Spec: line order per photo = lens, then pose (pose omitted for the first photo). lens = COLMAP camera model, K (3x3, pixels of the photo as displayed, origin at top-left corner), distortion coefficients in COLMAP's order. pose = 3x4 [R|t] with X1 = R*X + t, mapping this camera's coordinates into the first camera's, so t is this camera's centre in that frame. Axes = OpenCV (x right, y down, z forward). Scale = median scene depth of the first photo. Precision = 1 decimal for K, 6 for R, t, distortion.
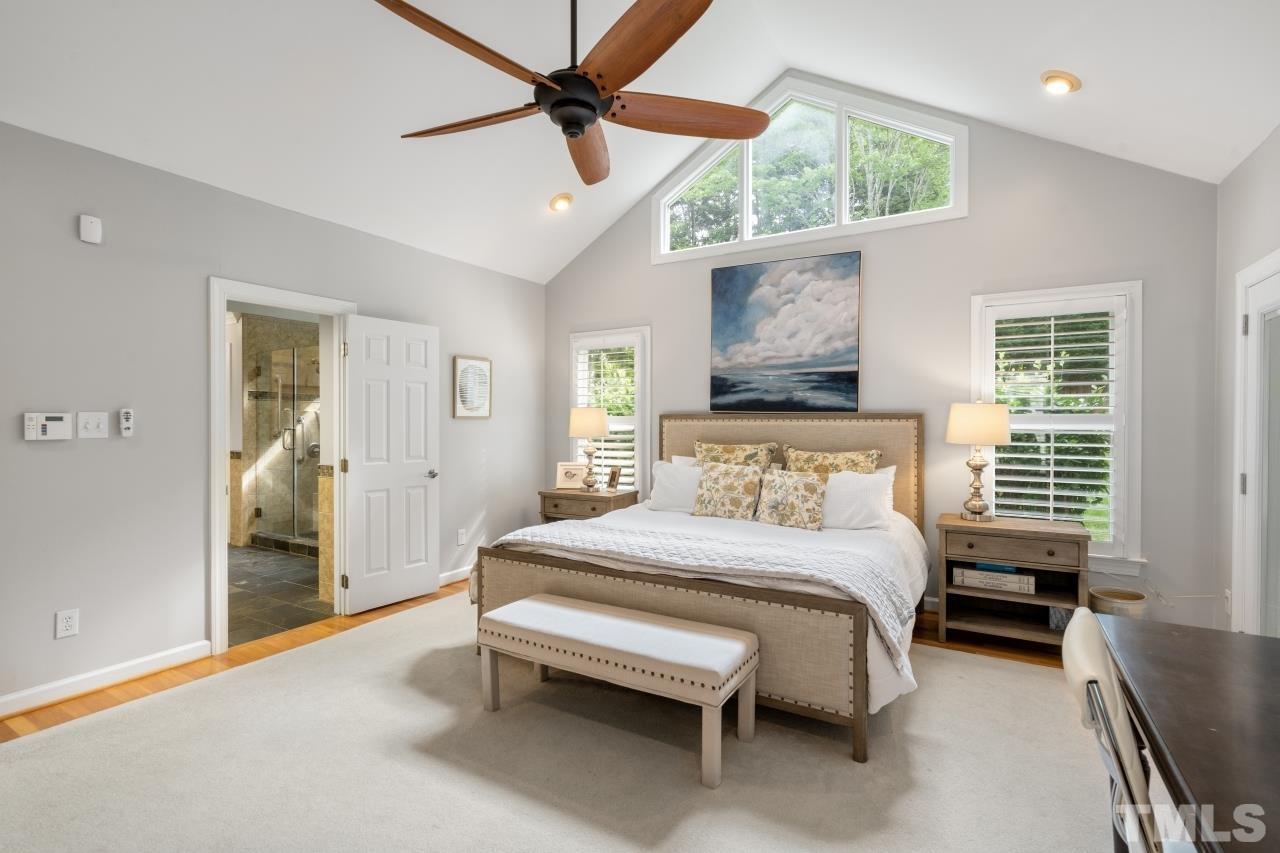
lens RADIAL K [[580.0, 0, 641.6], [0, 580.0, 422.3], [0, 0, 1]] dist [-0.010509, 0.001959]
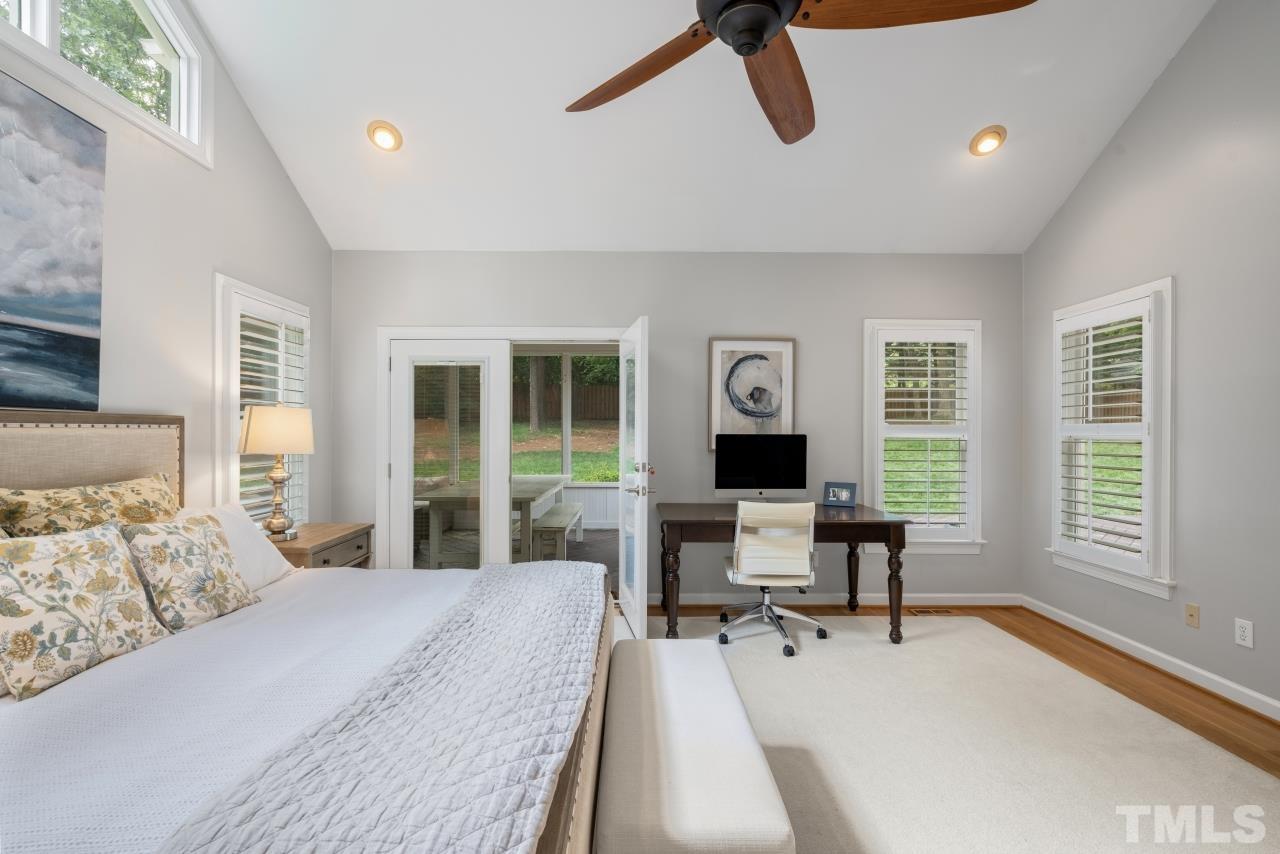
lens RADIAL K [[580.0, 0, 643.0], [0, 580.0, 430.6], [0, 0, 1]] dist [-0.010509, 0.001959]
pose [[-0.523498, -0.001885, 0.852025, -0.388740], [-0.003573, 0.999994, 0.000017, -0.000496], [-0.852019, -0.003035, -0.523501, 0.834864]]
